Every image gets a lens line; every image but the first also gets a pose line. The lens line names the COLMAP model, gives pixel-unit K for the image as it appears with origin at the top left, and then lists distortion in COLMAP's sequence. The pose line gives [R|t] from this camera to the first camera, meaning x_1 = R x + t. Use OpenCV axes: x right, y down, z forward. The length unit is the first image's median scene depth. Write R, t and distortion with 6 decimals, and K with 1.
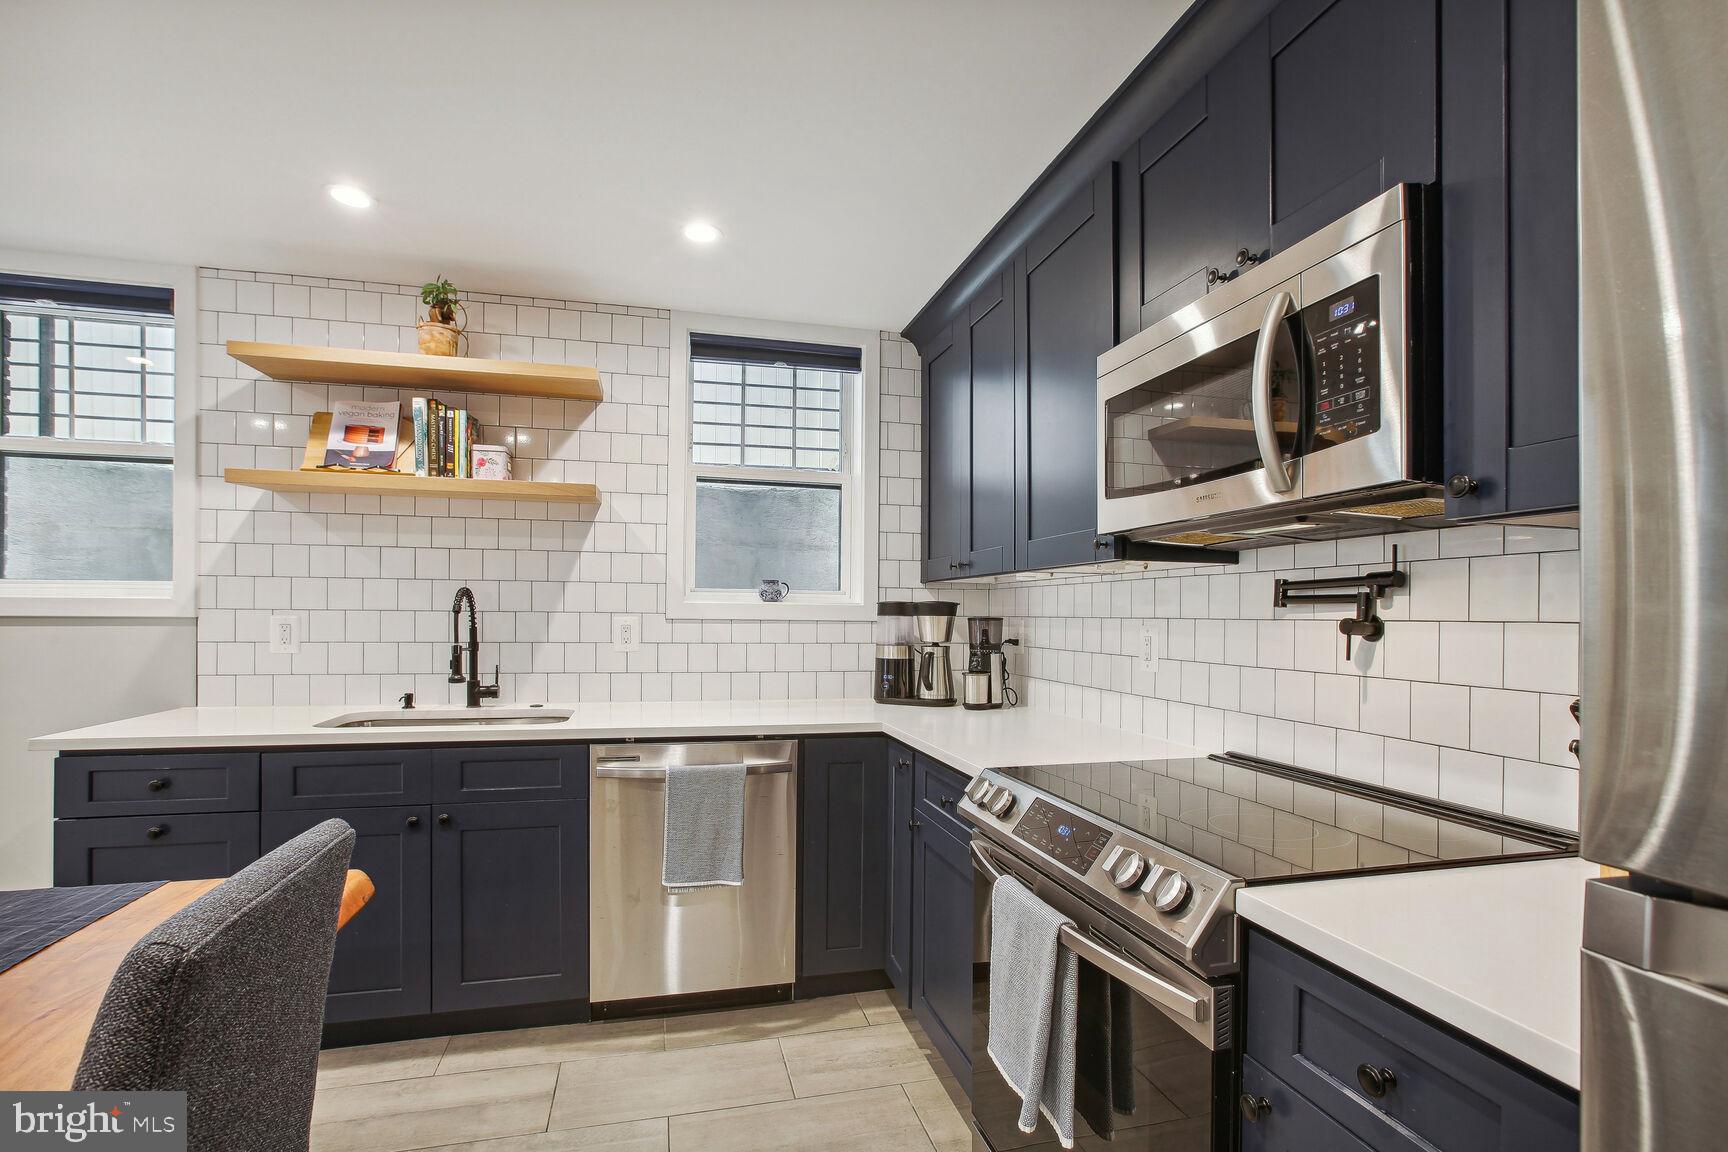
lens RADIAL K [[811.7, 0, 857.8], [0, 811.7, 616.8], [0, 0, 1]] dist [-0.016910, 0.003106]
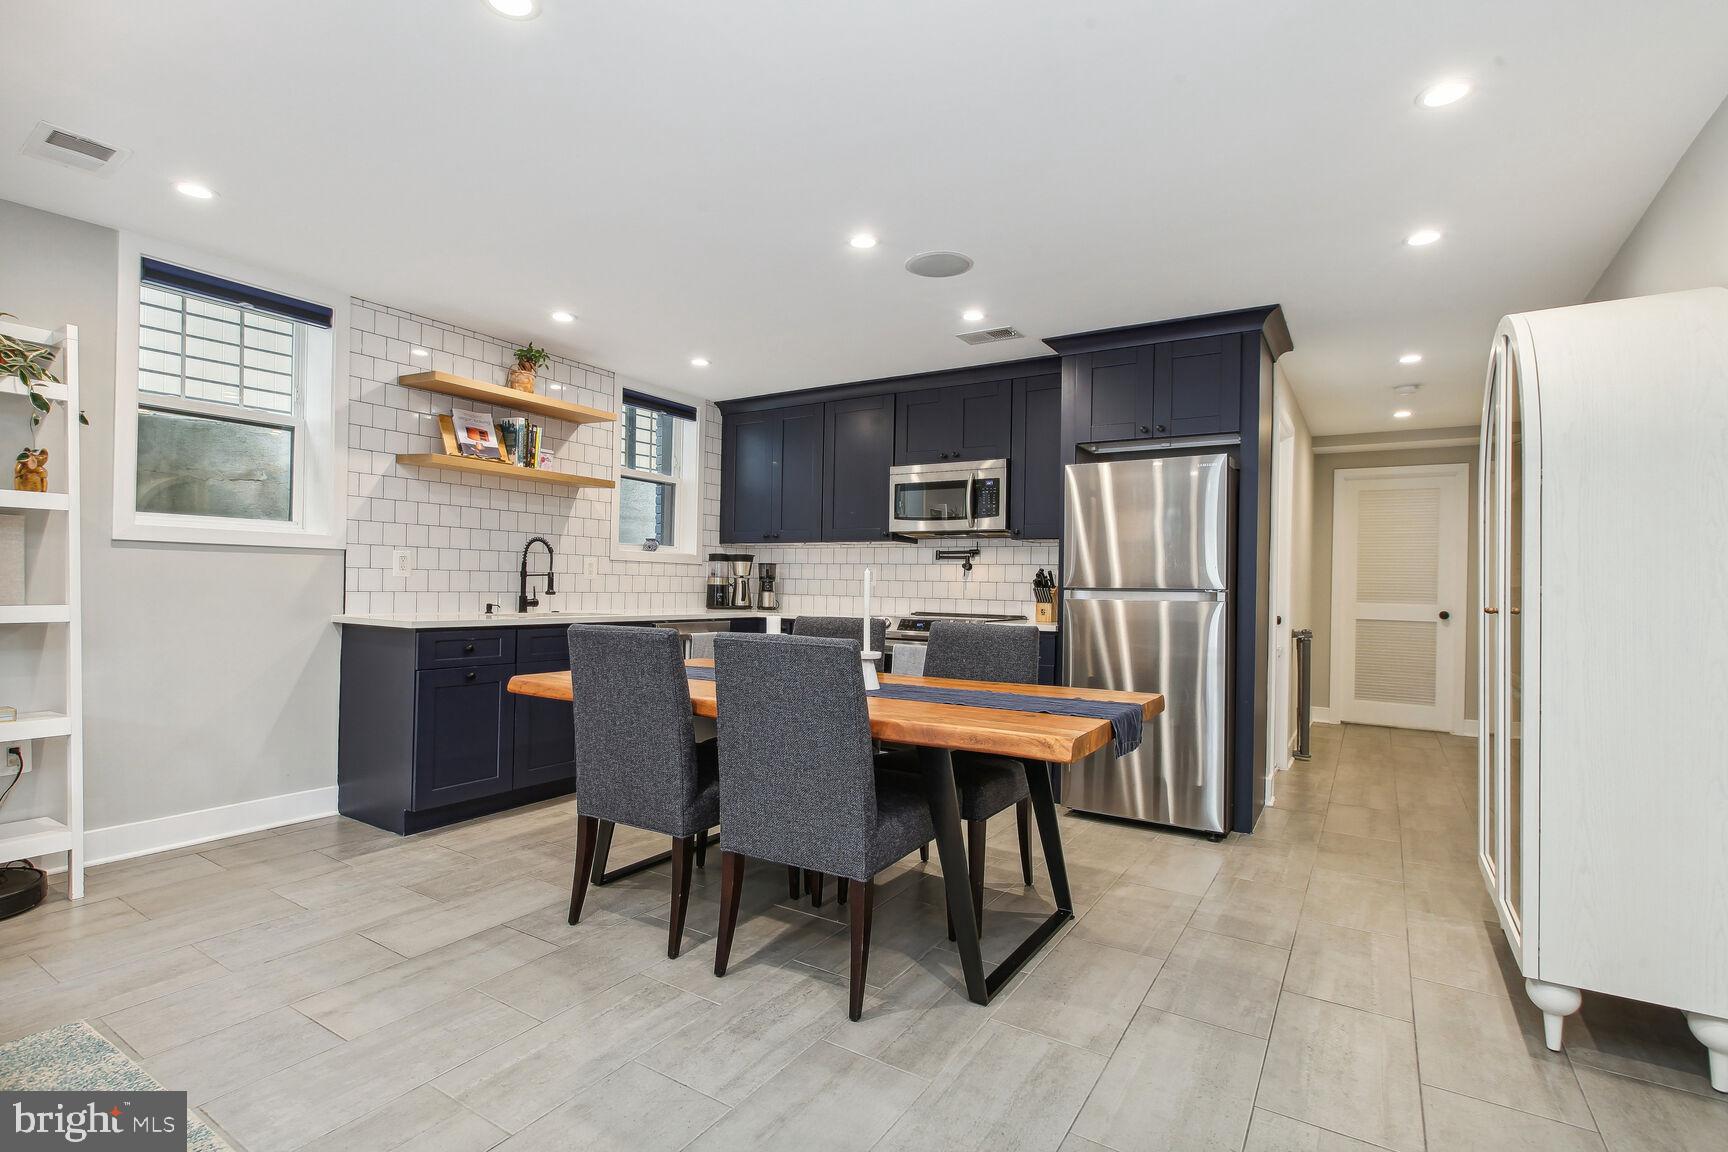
lens RADIAL K [[815.5, 0, 855.2], [0, 815.5, 578.7], [0, 0, 1]] dist [0.010603, 0.000281]
pose [[0.717936, 0.008997, 0.696051, -1.172279], [-0.011067, 0.999938, -0.001510, 0.043045], [-0.696021, -0.006619, 0.717991, -0.620151]]
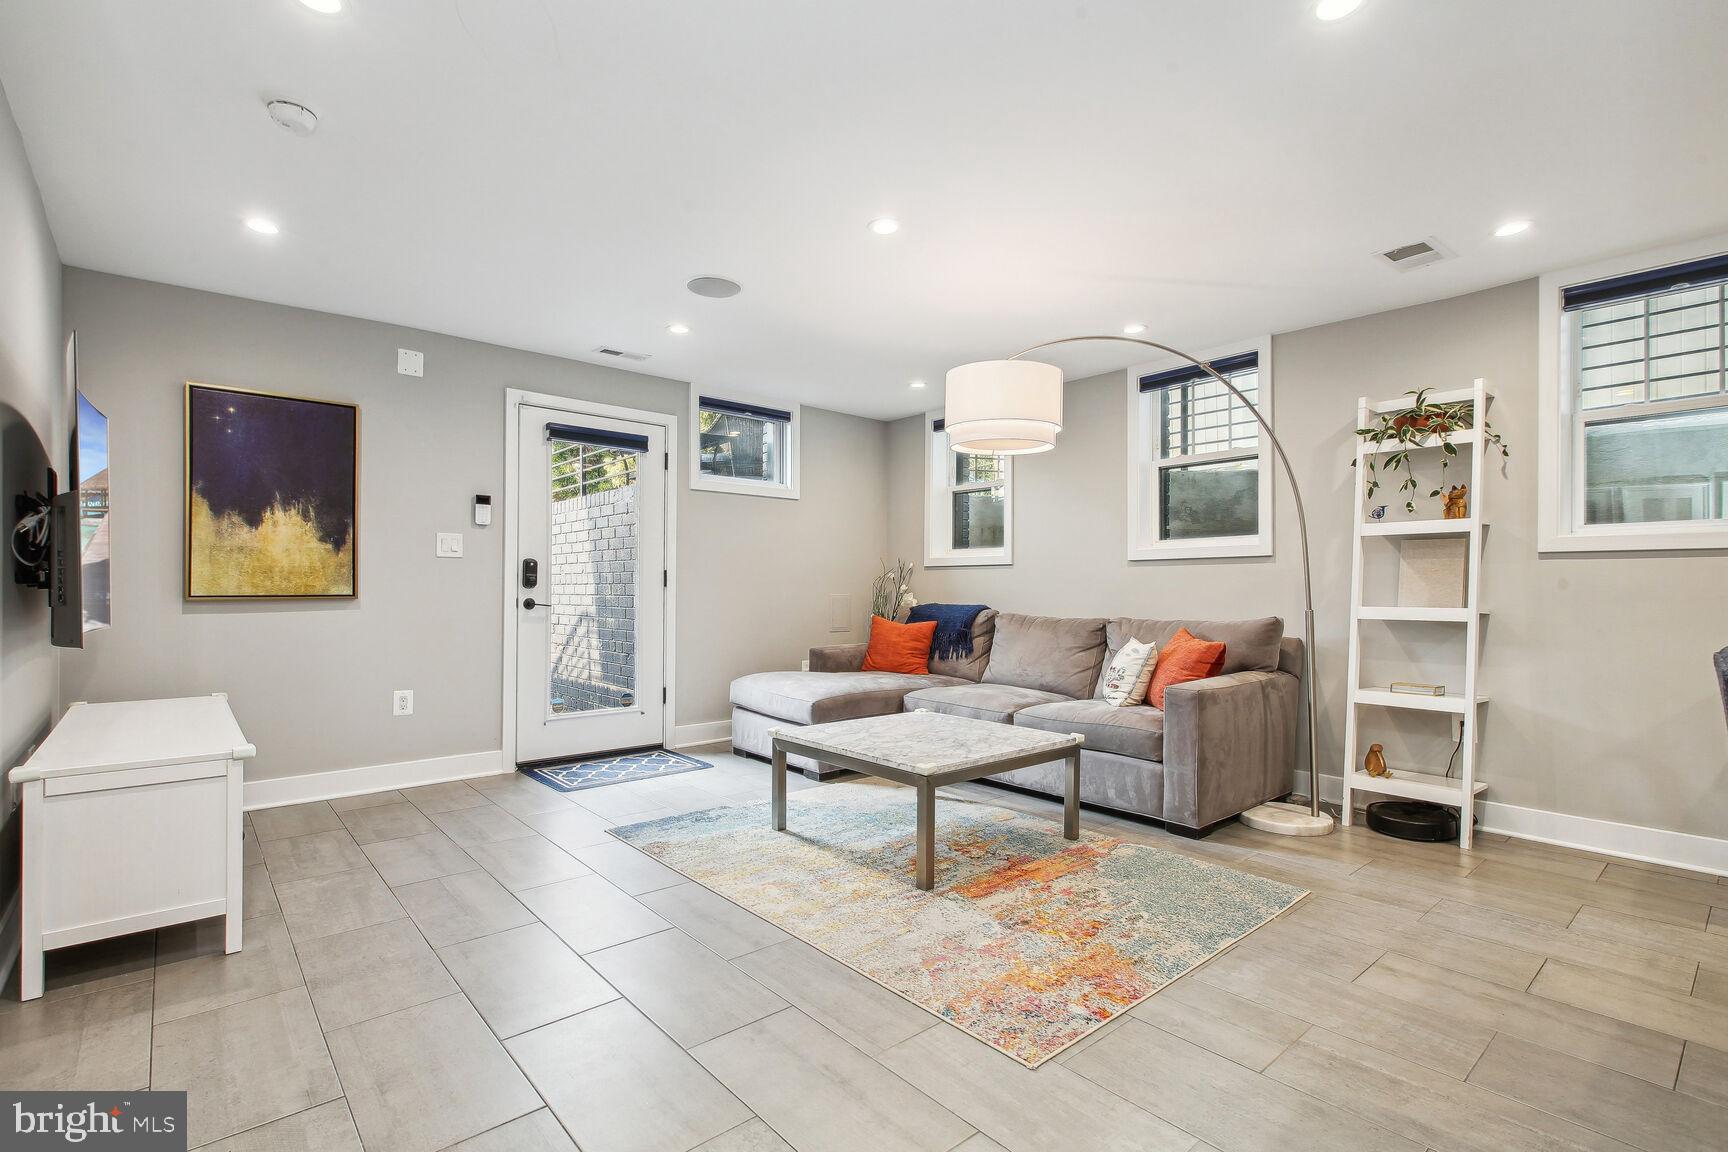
lens RADIAL K [[804.3, 0, 846.9], [0, 804.3, 594.3], [0, 0, 1]] dist [-0.014357, 0.008706]
pose [[0.460595, -0.001885, -0.887608, -0.509703], [-0.006393, 0.999965, -0.005440, 0.076273], [0.887587, 0.008180, 0.460567, -0.606881]]
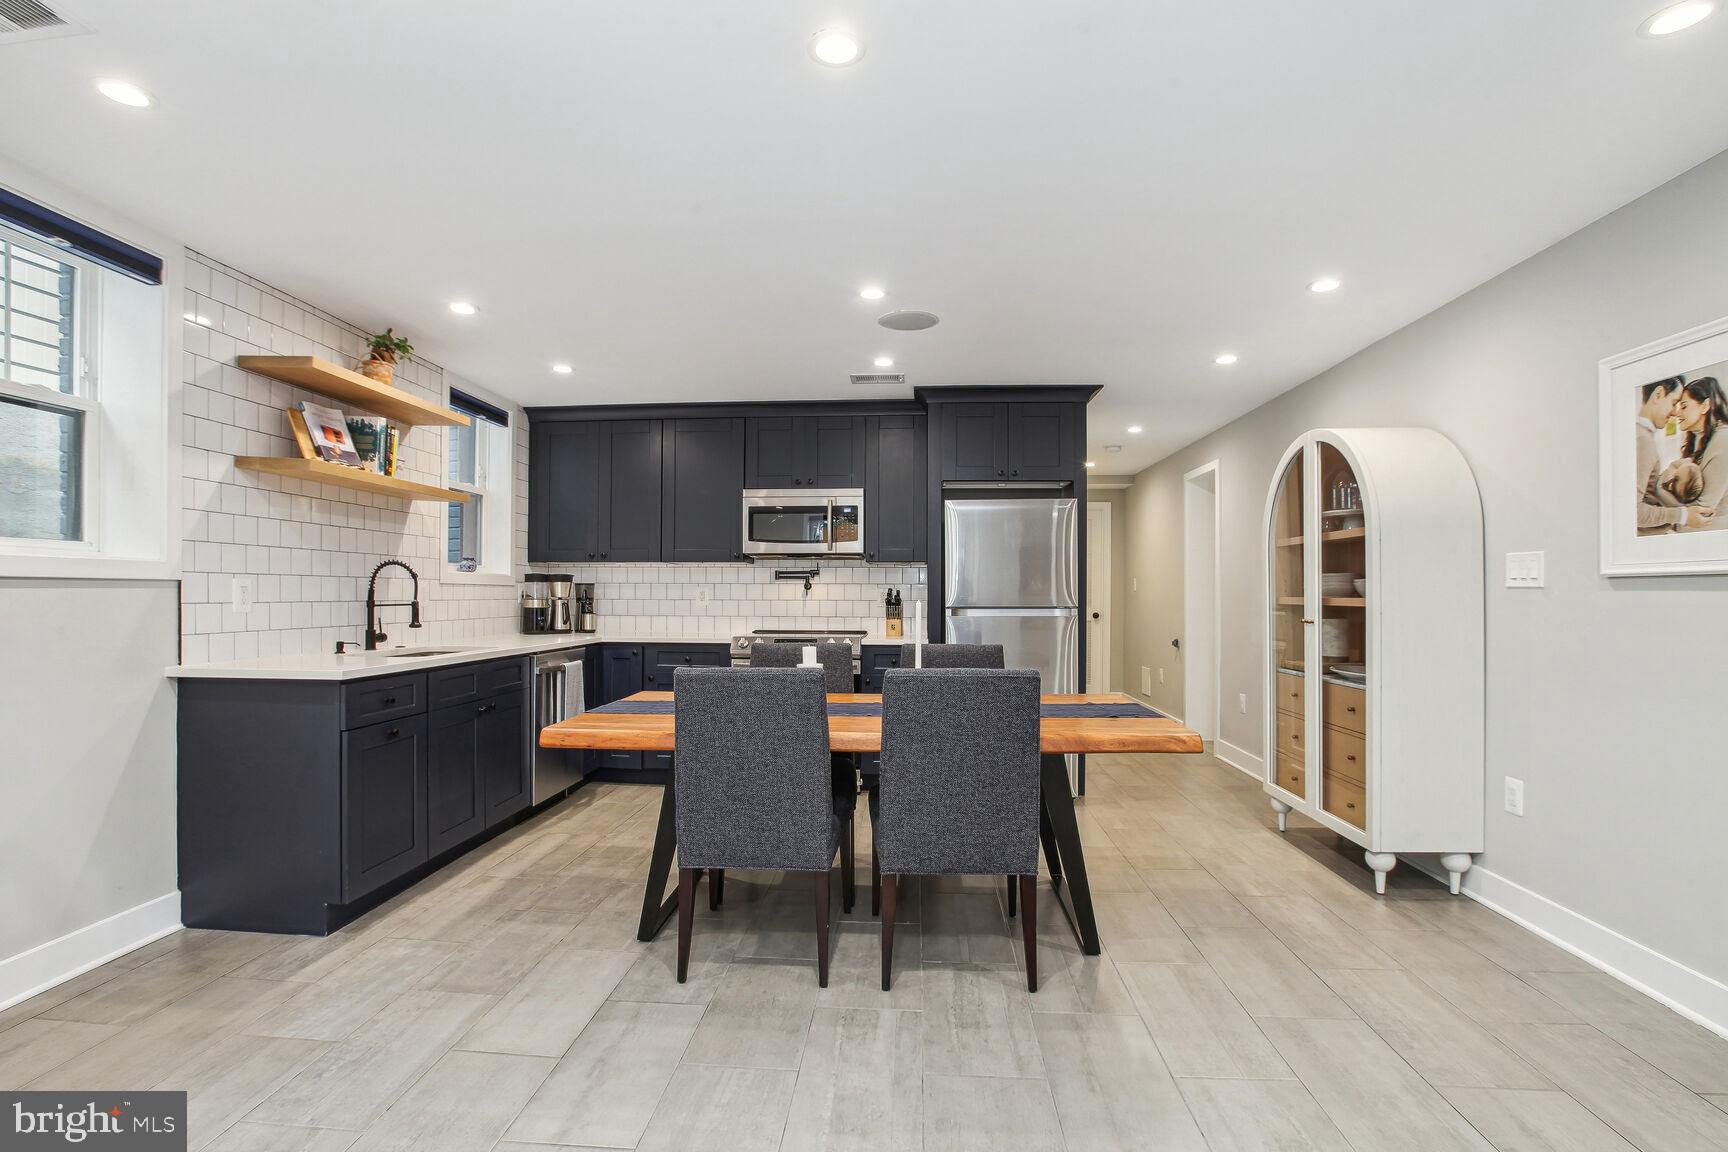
lens RADIAL K [[804.3, 0, 845.3], [0, 804.3, 587.6], [0, 0, 1]] dist [-0.014357, 0.008706]
pose [[0.315489, -0.001559, 0.948928, -1.535956], [0.000774, 0.999999, 0.001386, 0.009825], [-0.948929, 0.000297, 0.315489, -0.149271]]
